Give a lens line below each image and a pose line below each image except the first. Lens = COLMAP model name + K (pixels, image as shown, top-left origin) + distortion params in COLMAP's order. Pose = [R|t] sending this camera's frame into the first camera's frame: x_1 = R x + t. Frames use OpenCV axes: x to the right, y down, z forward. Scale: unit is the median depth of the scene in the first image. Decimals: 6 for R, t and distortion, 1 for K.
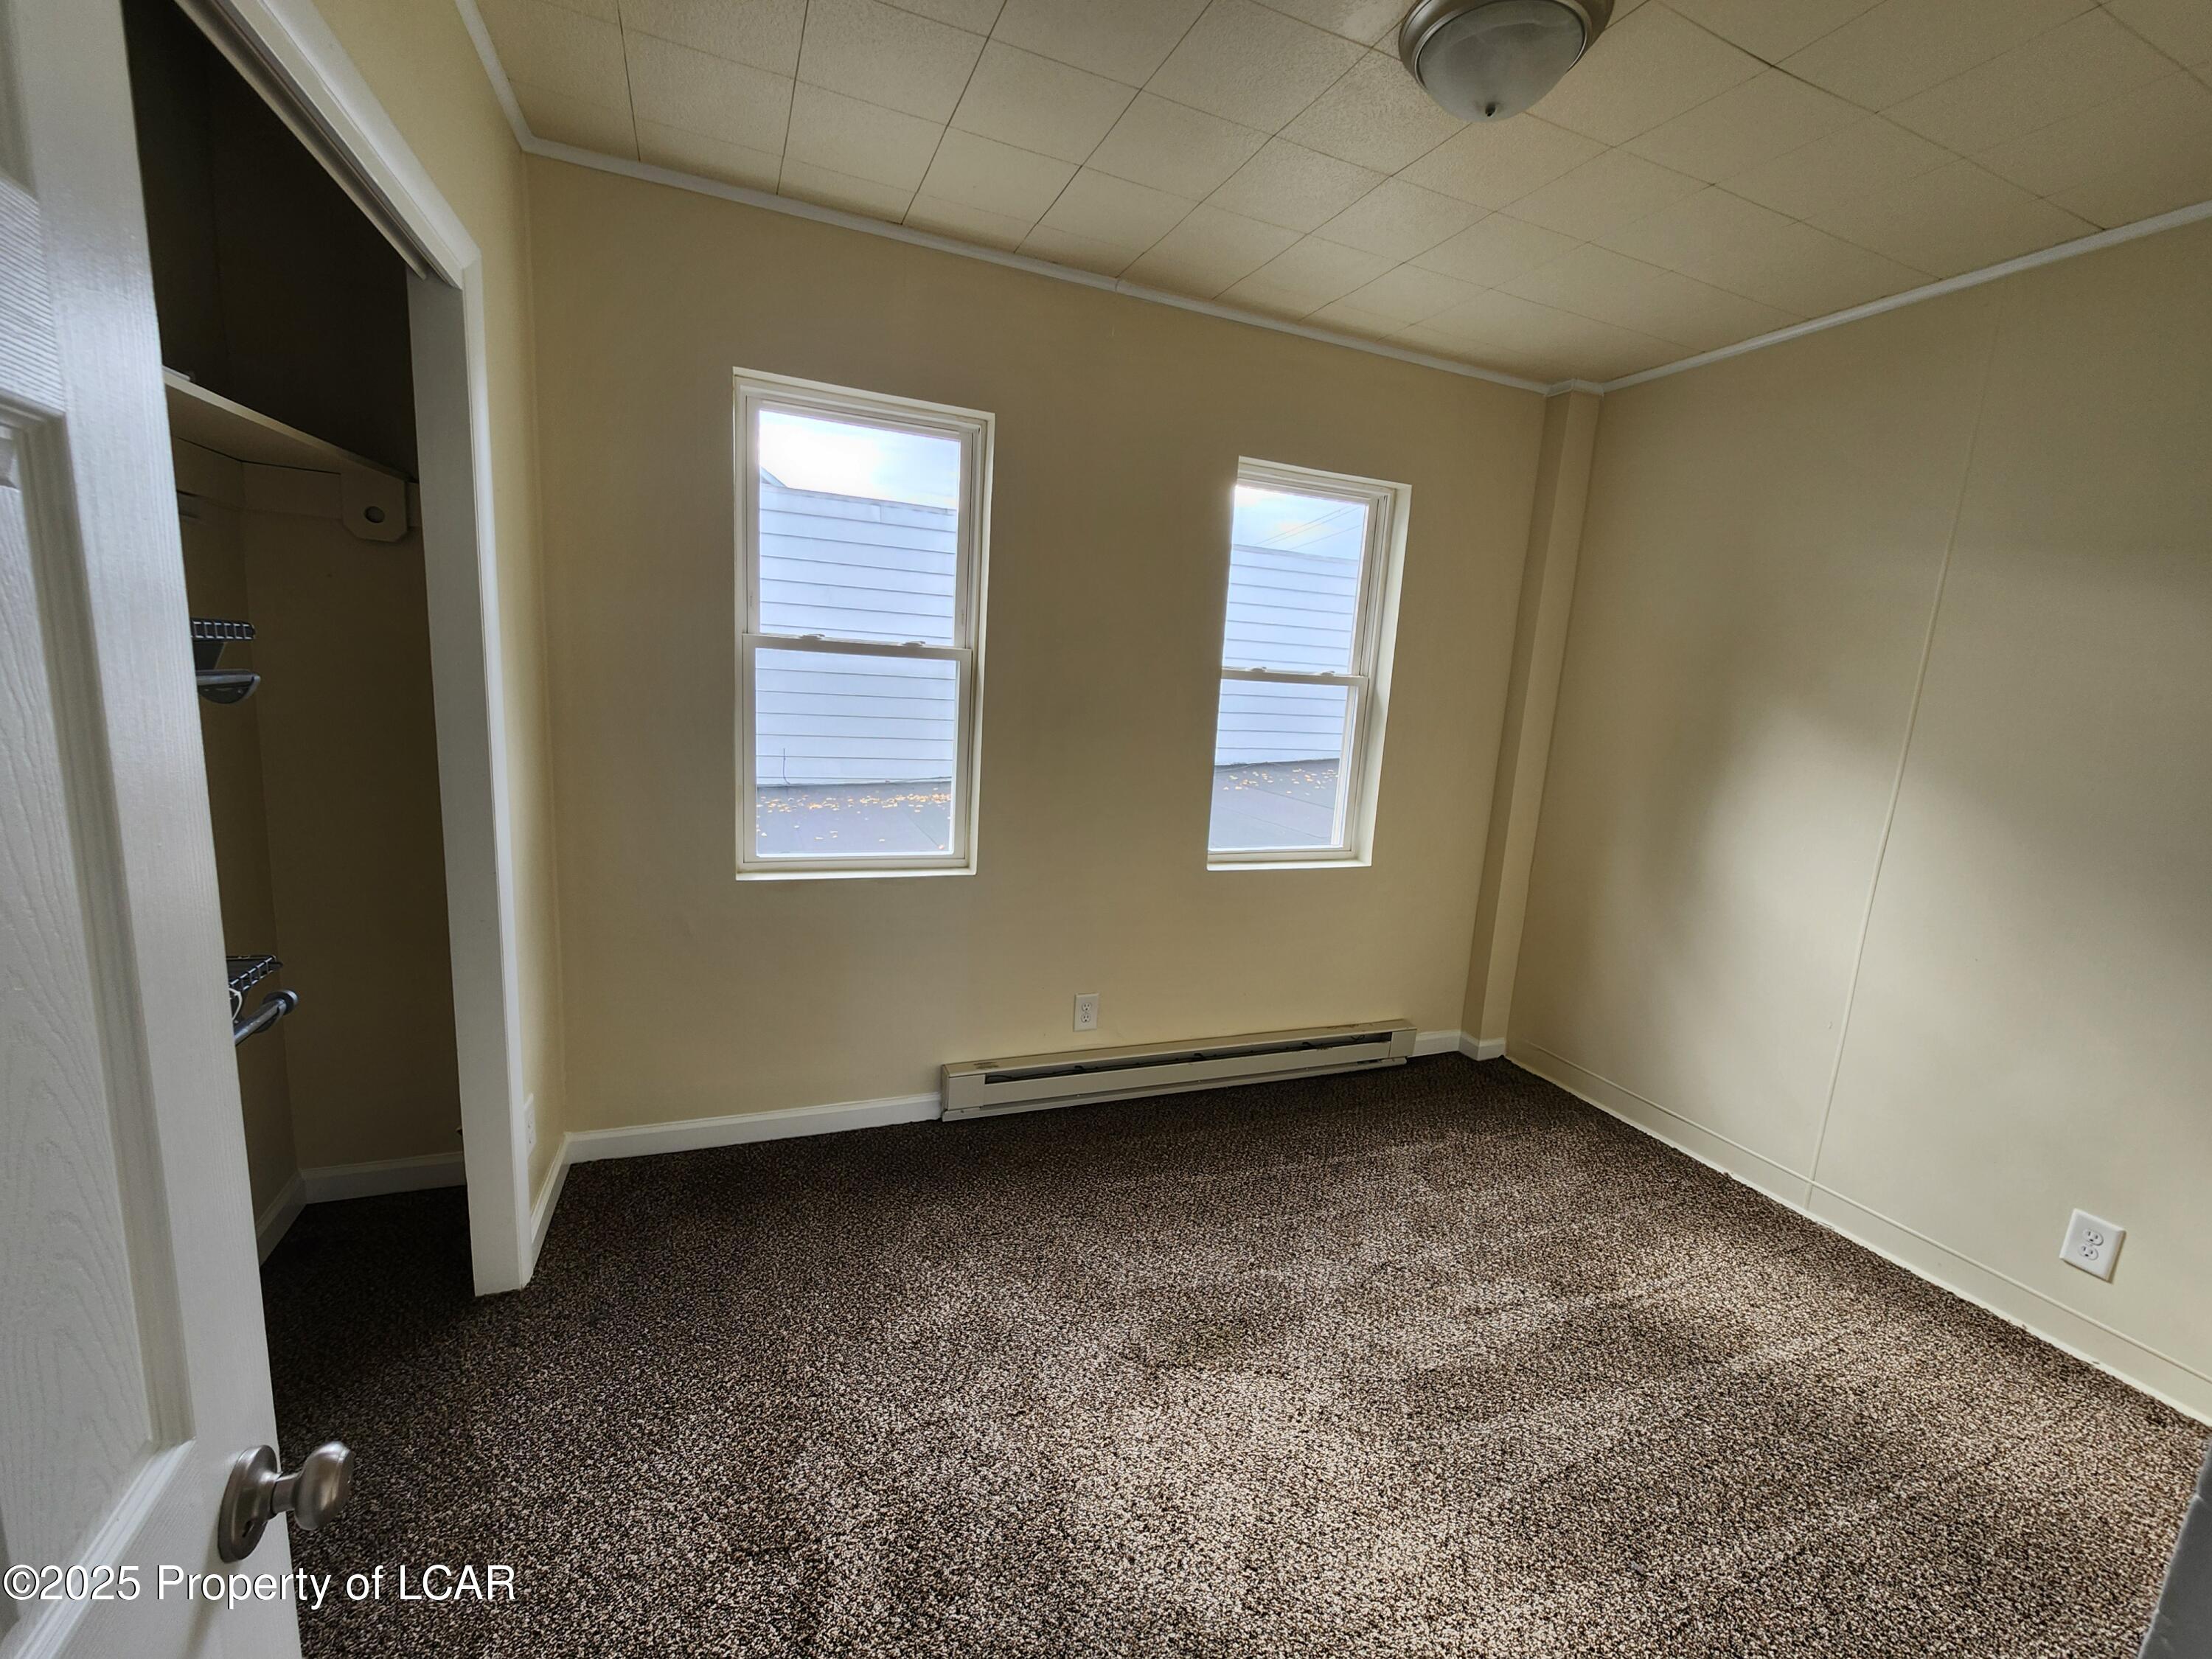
lens RADIAL K [[898.3, 0, 1100.1], [0, 898.3, 828.7], [0, 0, 1]] dist [0.000163, -0.000102]
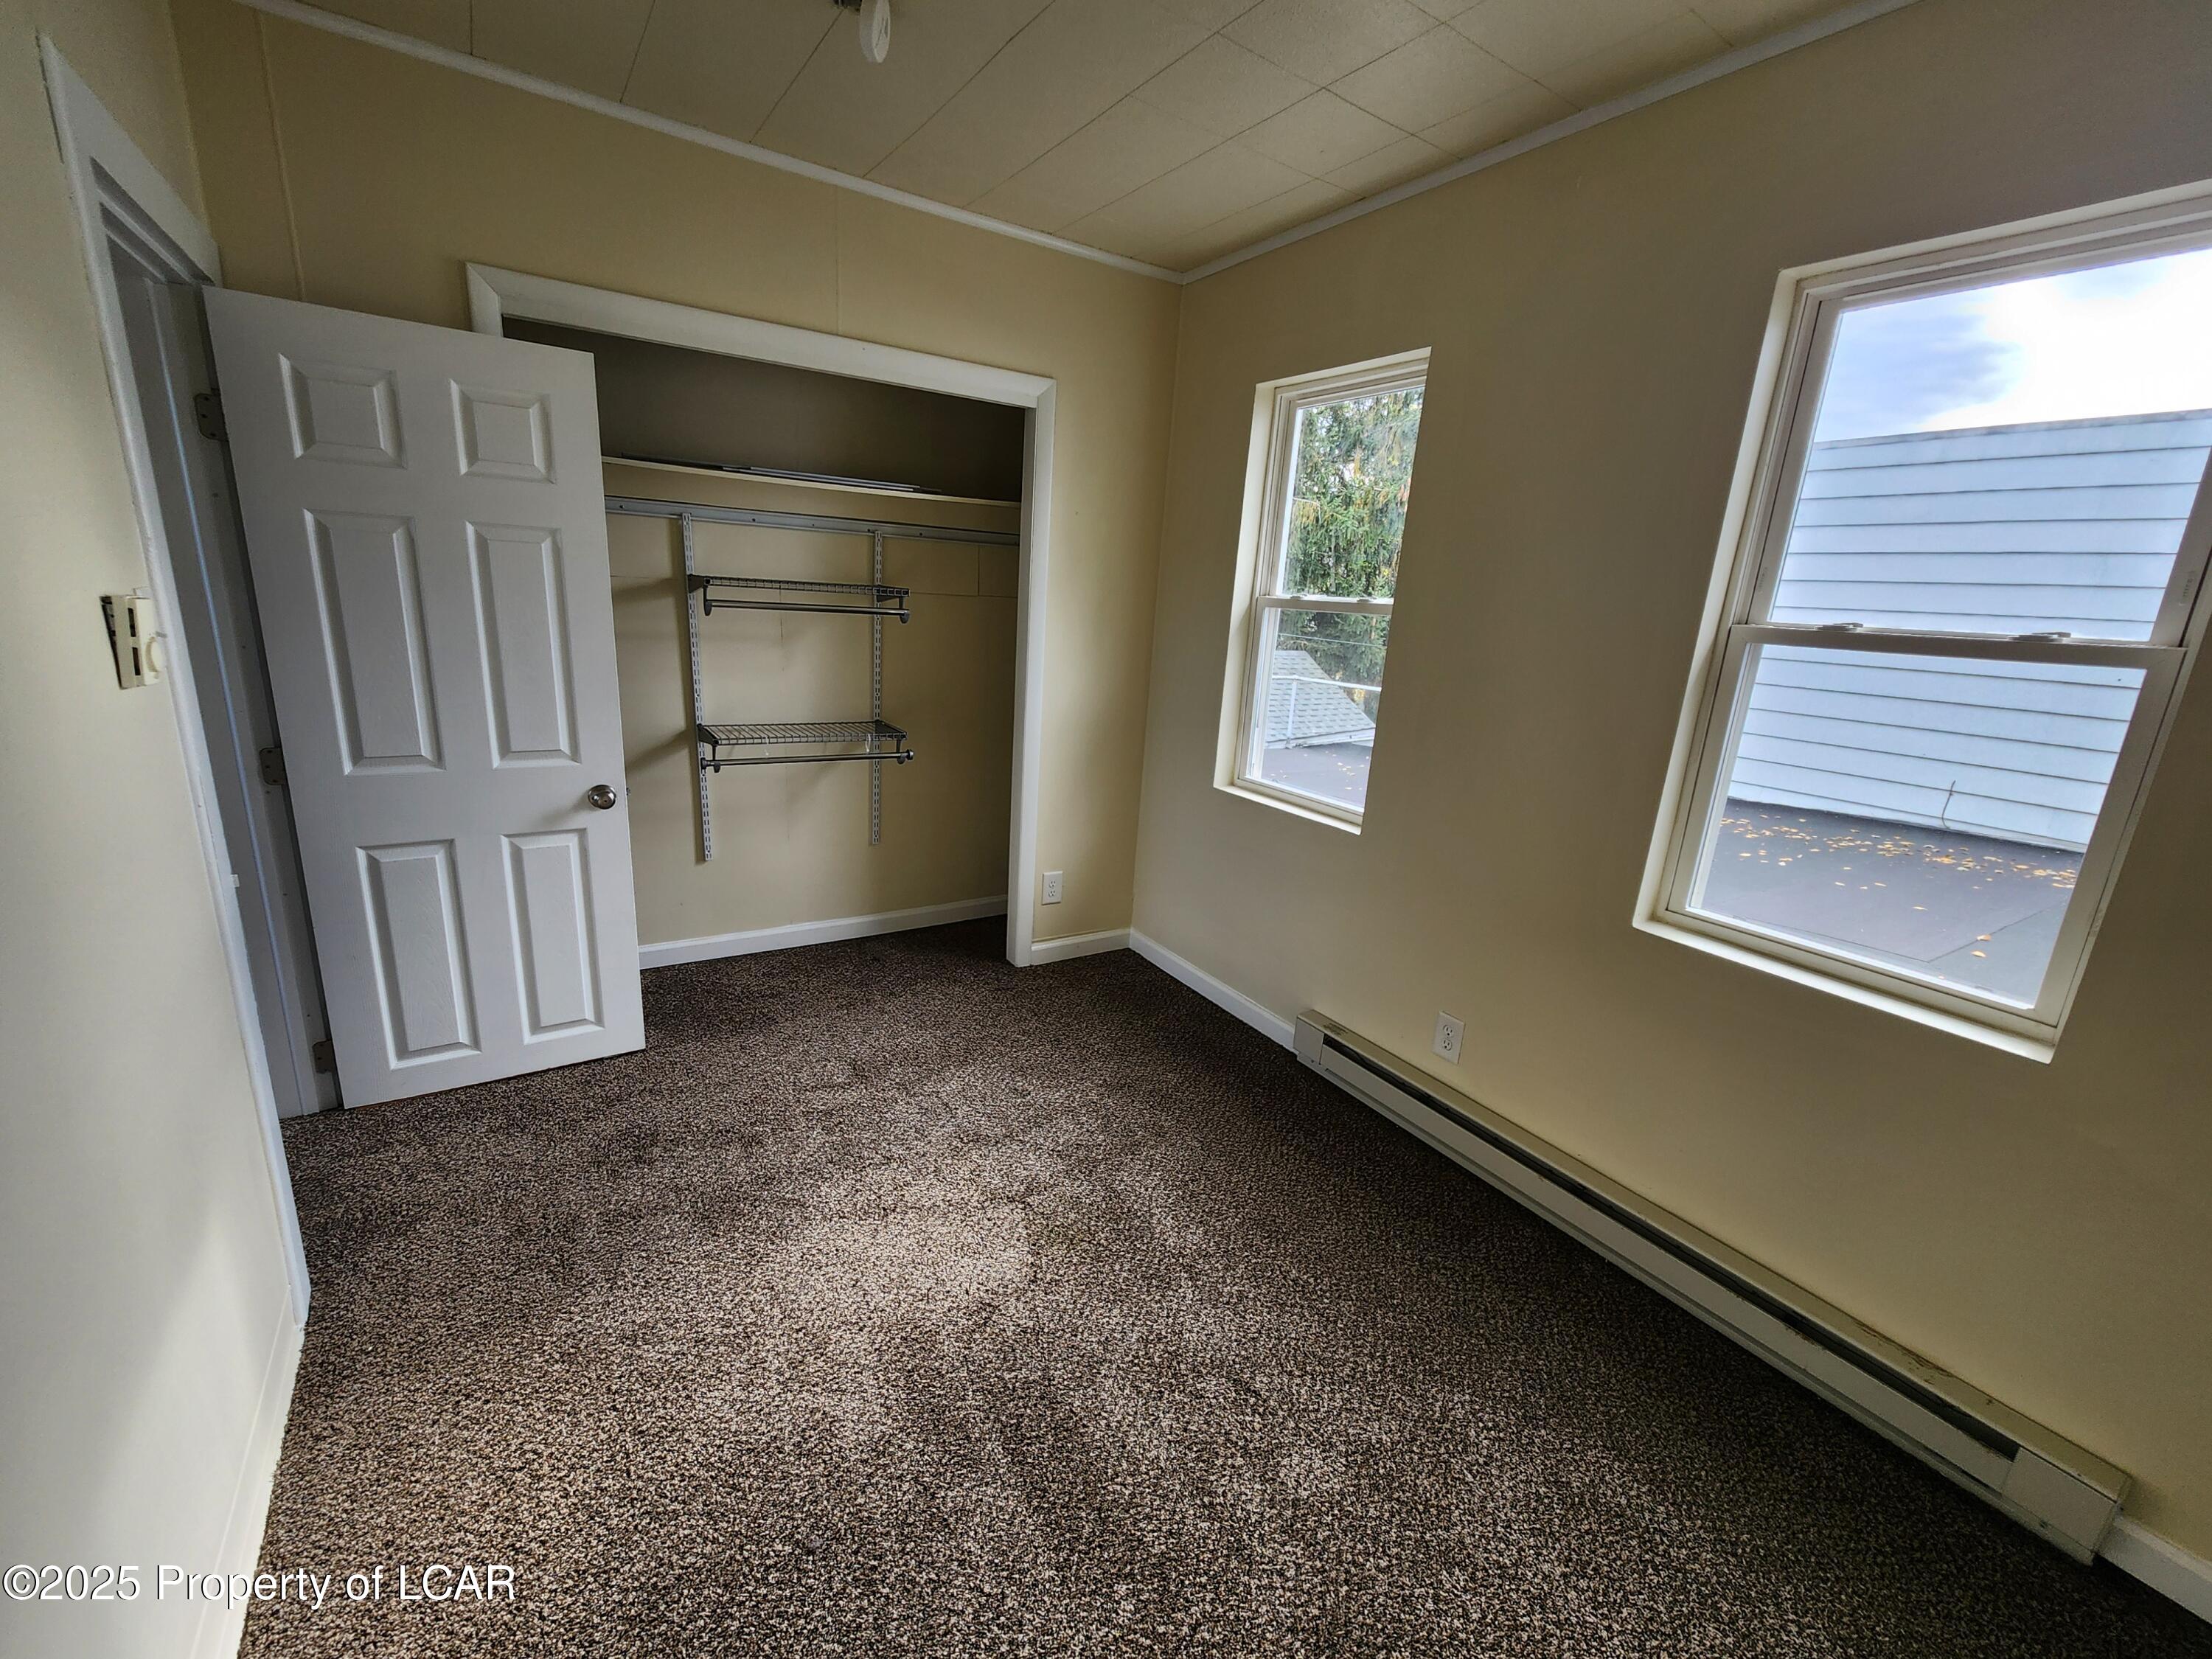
lens RADIAL K [[898.3, 0, 1100.1], [0, 898.3, 828.7], [0, 0, 1]] dist [0.000163, -0.000102]
pose [[0.196001, 0.197403, -0.960529, 0.706838], [-0.222270, 0.962977, 0.152551, -0.039404], [0.955081, 0.183596, 0.232621, 0.475015]]
